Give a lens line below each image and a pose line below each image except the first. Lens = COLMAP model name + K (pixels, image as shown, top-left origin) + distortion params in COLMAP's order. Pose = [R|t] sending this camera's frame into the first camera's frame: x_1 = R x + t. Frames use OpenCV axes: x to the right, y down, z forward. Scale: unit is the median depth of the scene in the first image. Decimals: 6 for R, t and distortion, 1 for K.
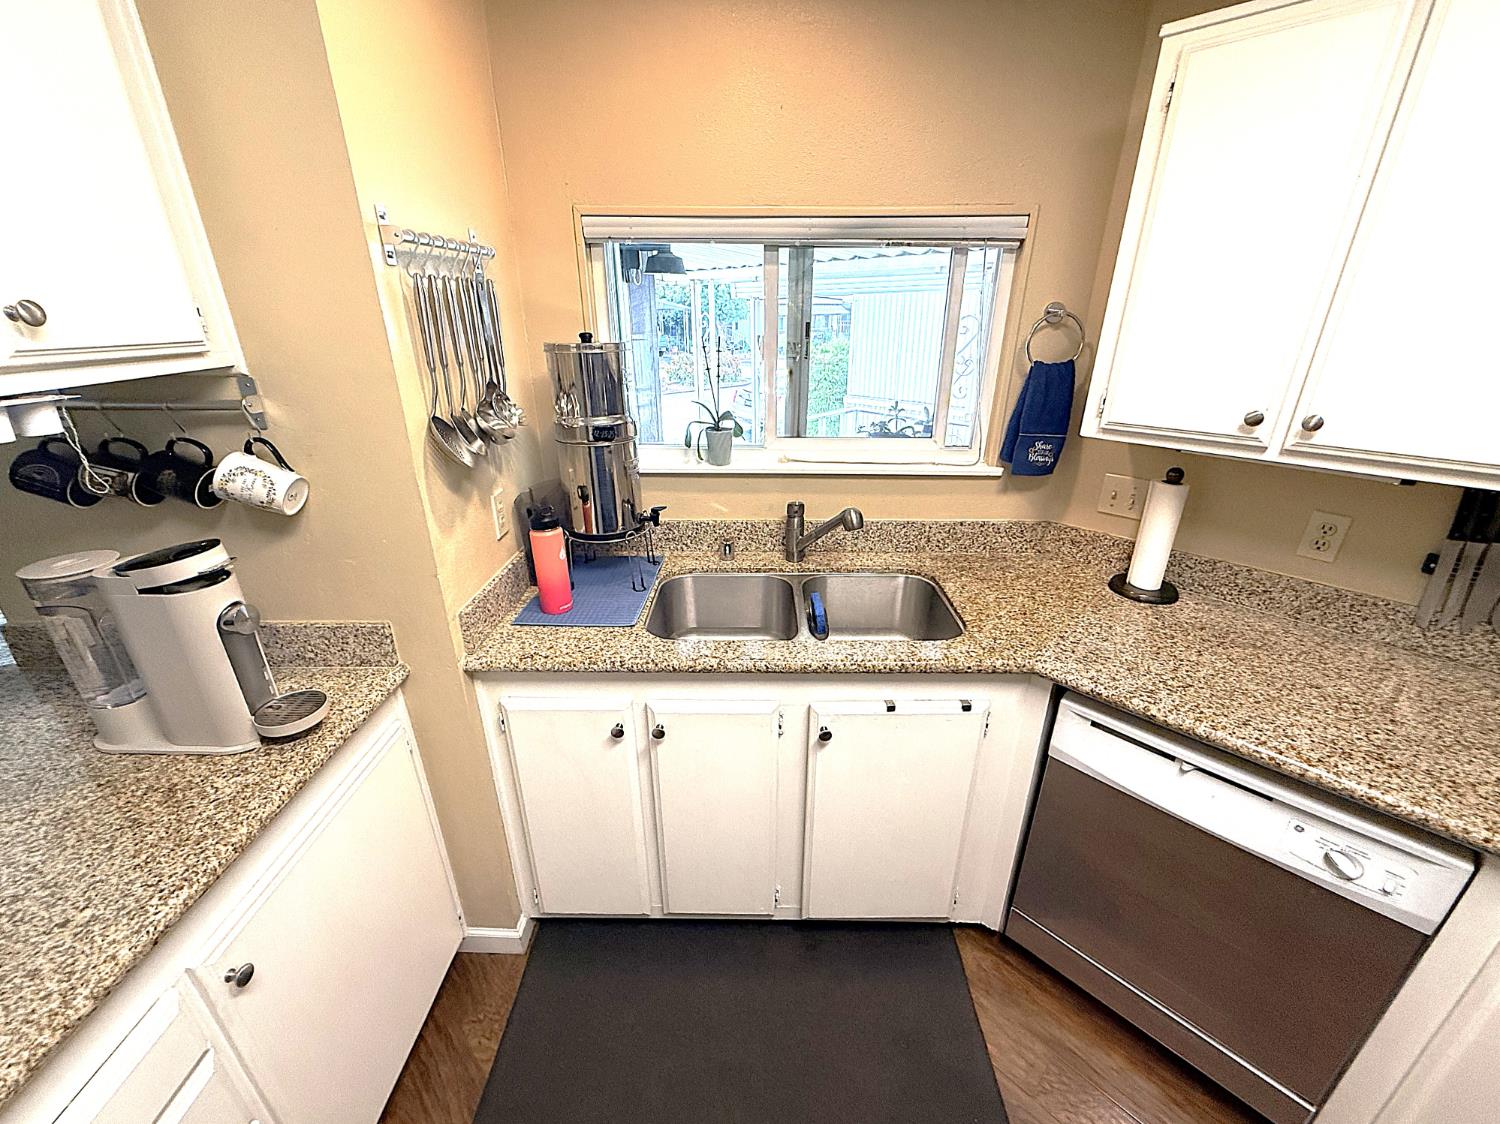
lens RADIAL K [[605.1, 0, 741.5], [0, 605.1, 563.4], [0, 0, 1]] dist [-0.000397, 0.000049]
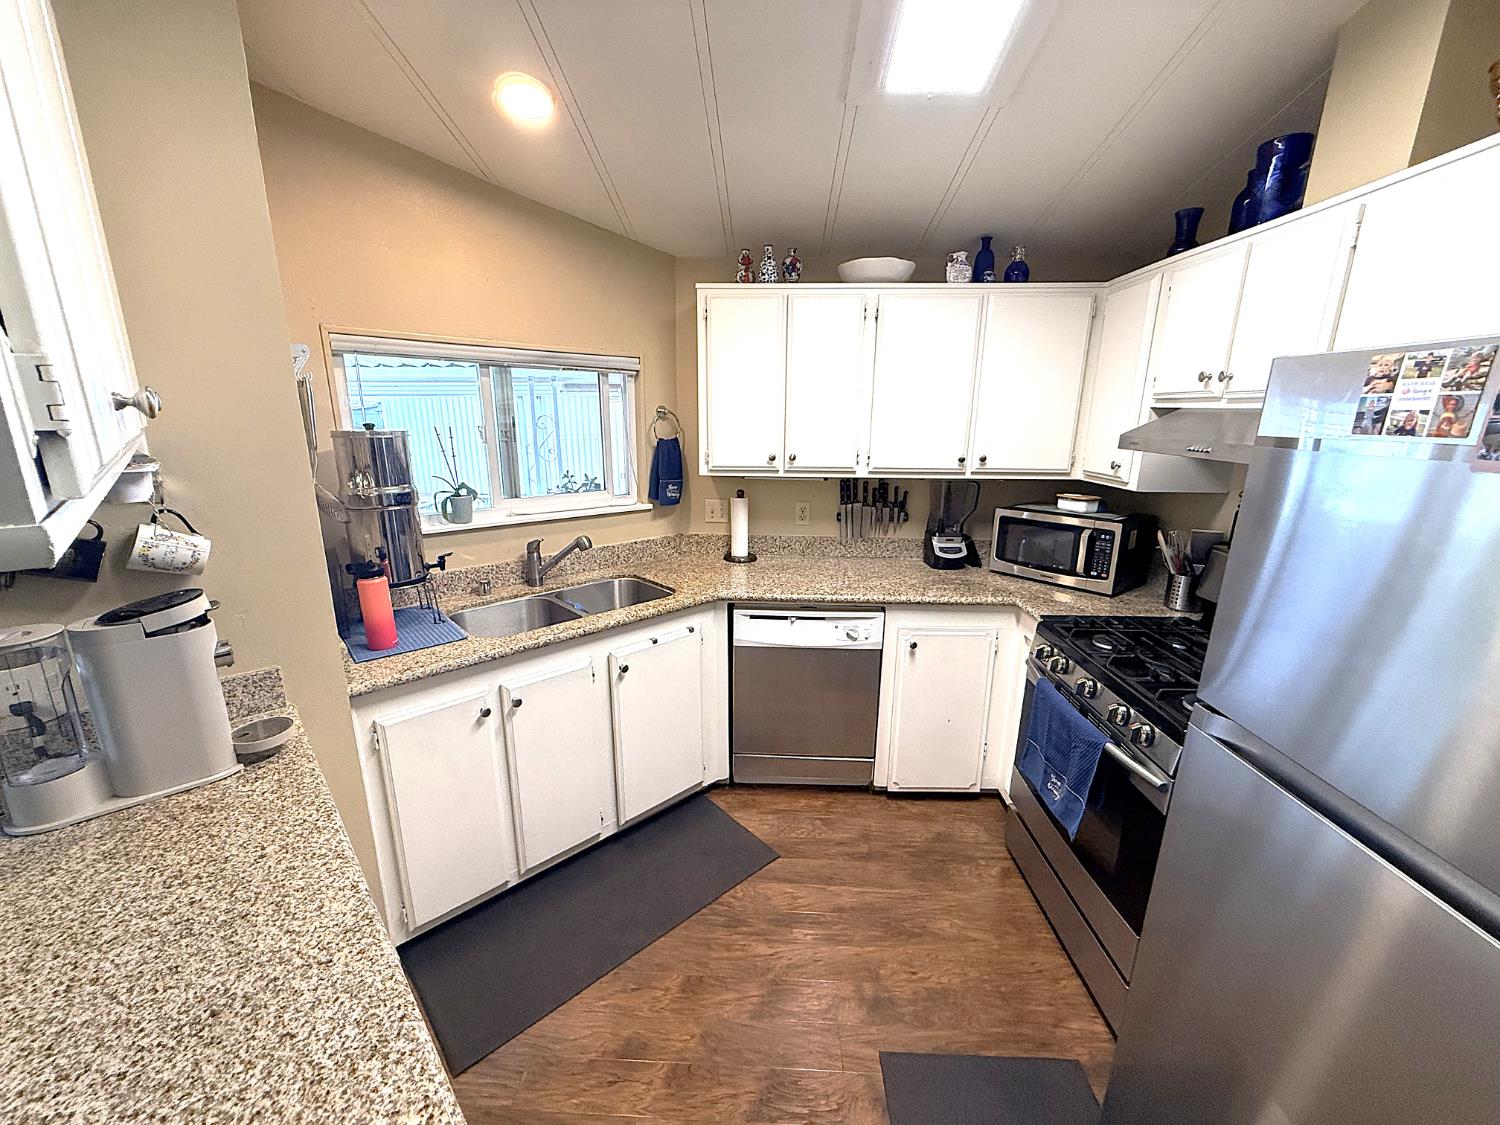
lens RADIAL K [[605.1, 0, 750.3], [0, 605.1, 561.2], [0, 0, 1]] dist [-0.000397, 0.000049]
pose [[0.721901, -0.159288, 0.673414, -0.549605], [0.259981, 0.964286, -0.050610, 0.157150], [-0.641302, 0.211611, 0.737531, -0.358156]]
